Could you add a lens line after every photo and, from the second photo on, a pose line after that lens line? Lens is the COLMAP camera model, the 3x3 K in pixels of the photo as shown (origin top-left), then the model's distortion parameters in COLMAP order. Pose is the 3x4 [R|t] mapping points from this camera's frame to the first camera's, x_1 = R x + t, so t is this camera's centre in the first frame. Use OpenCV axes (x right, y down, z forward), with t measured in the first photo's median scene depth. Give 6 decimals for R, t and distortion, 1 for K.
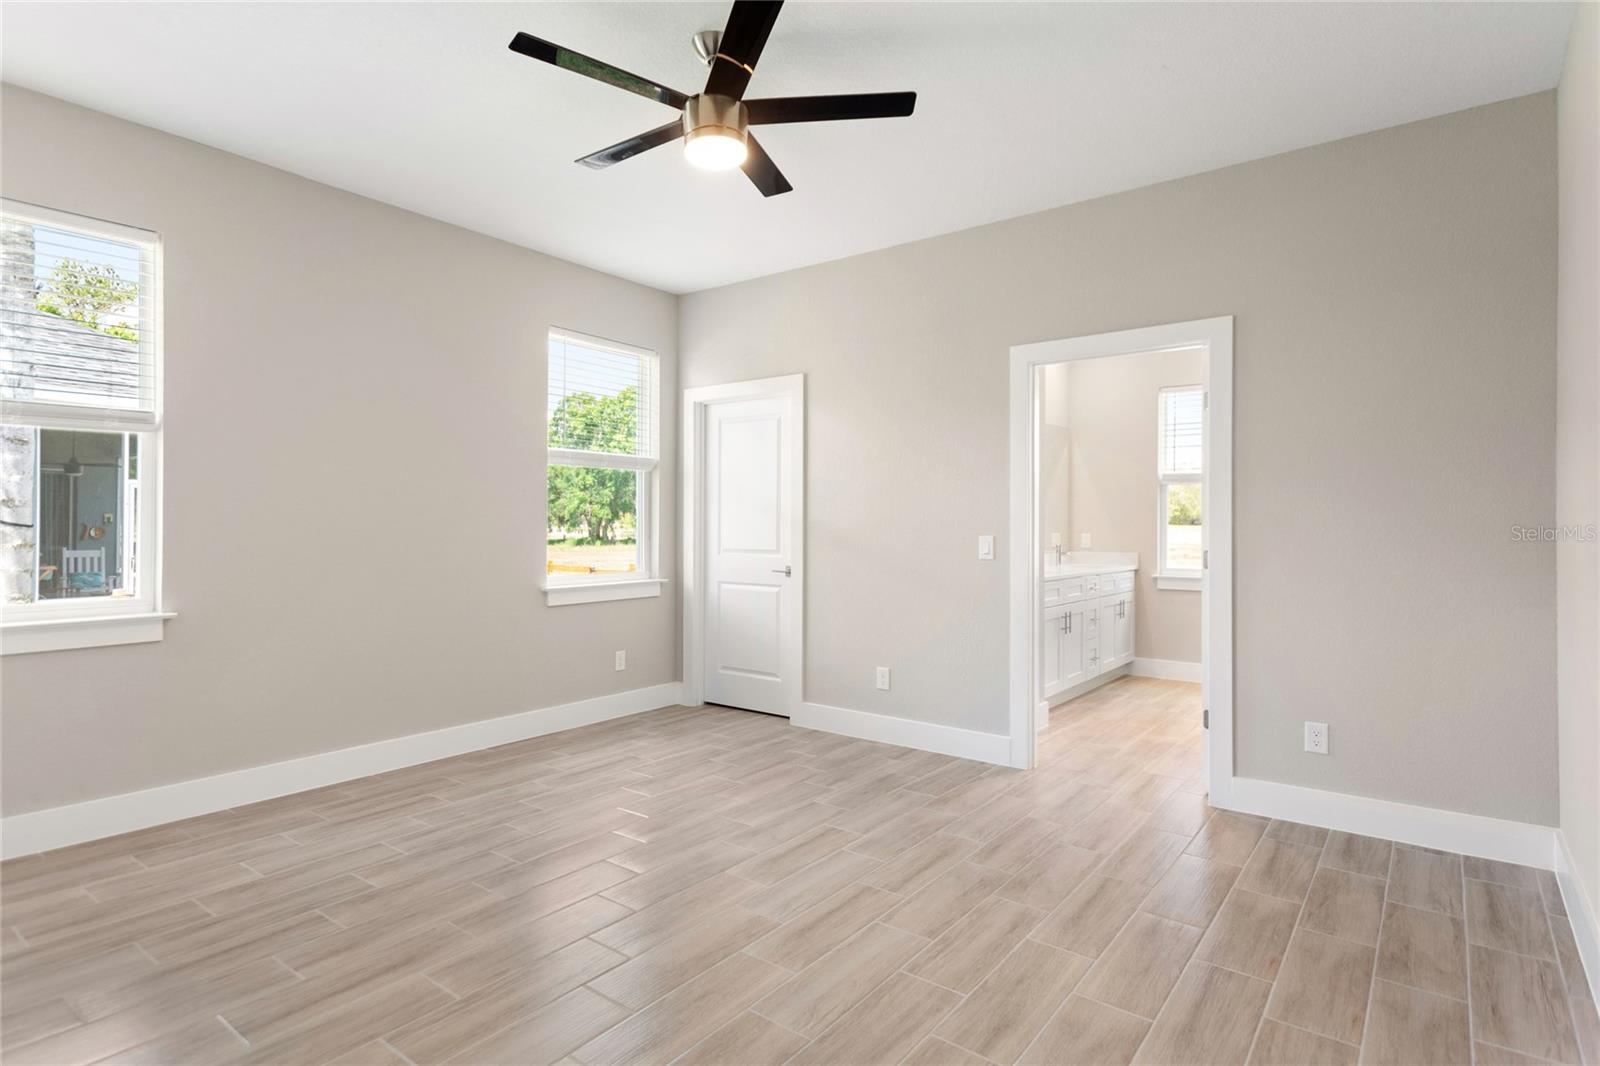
lens RADIAL K [[827.5, 0, 792.4], [0, 827.5, 534.2], [0, 0, 1]] dist [0.030330, -0.001446]
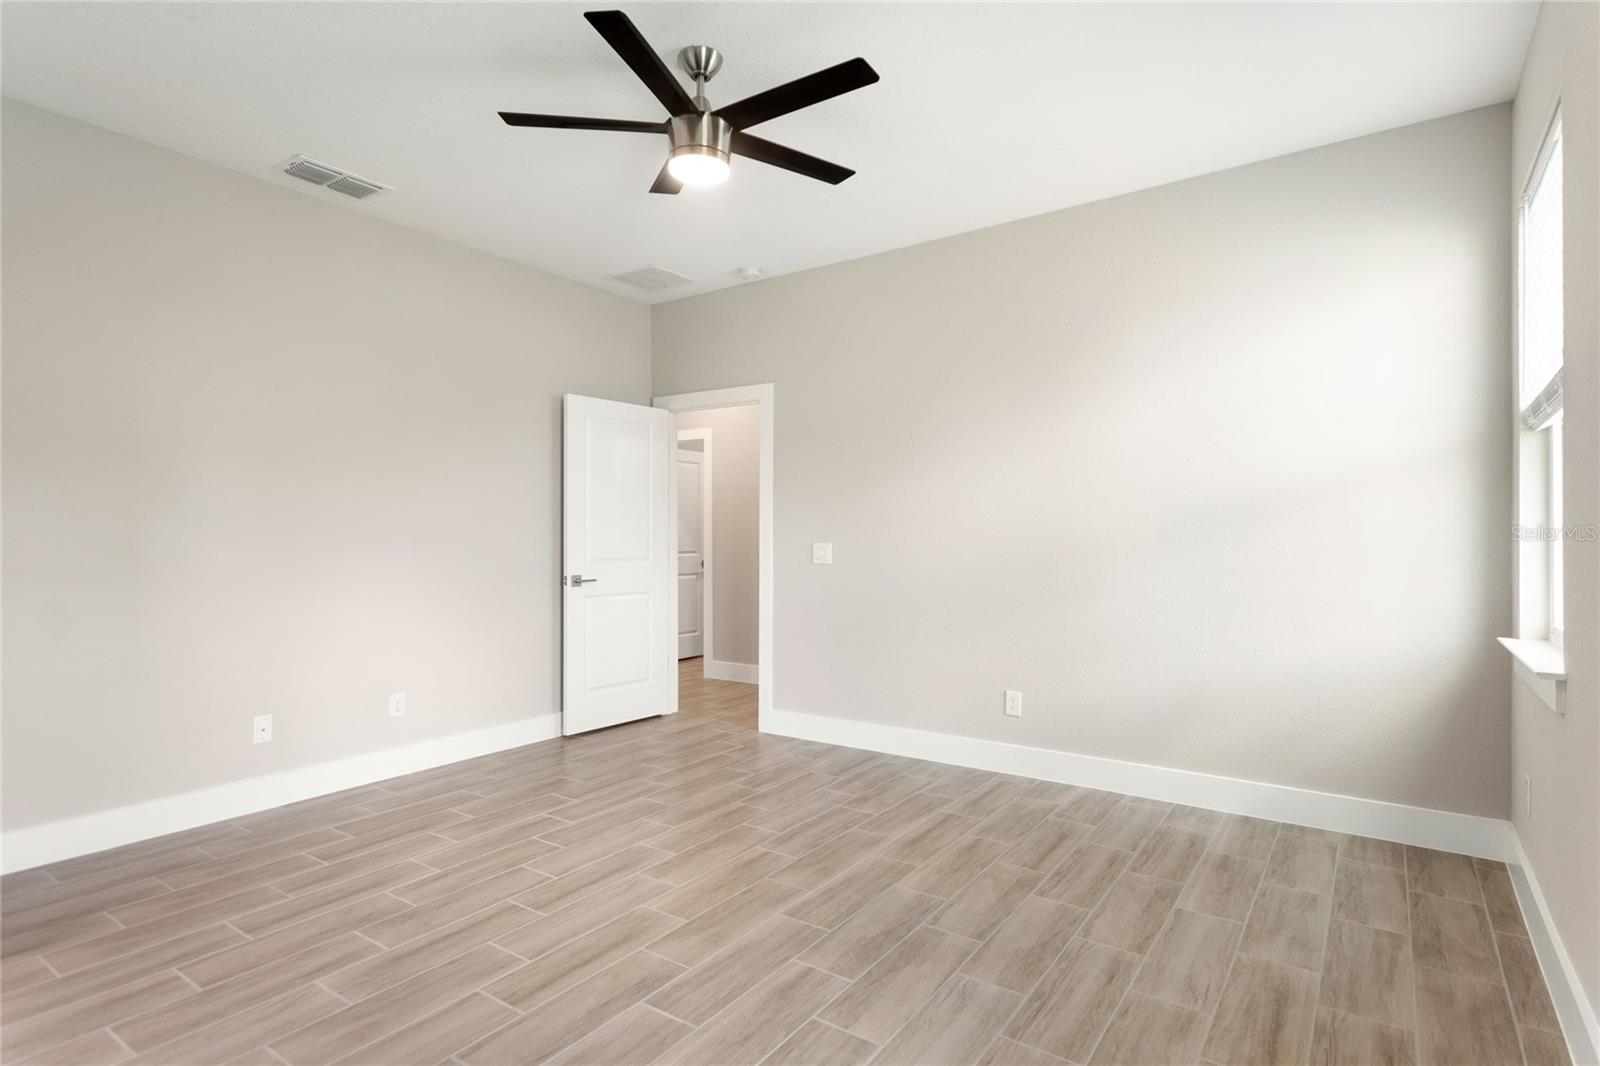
lens RADIAL K [[827.5, 0, 792.4], [0, 827.5, 534.2], [0, 0, 1]] dist [0.030330, -0.001446]
pose [[-0.999280, -0.003823, -0.037741, -0.141335], [-0.003941, 0.999988, 0.003064, -0.012260], [0.037729, 0.003210, -0.999283, 1.693024]]
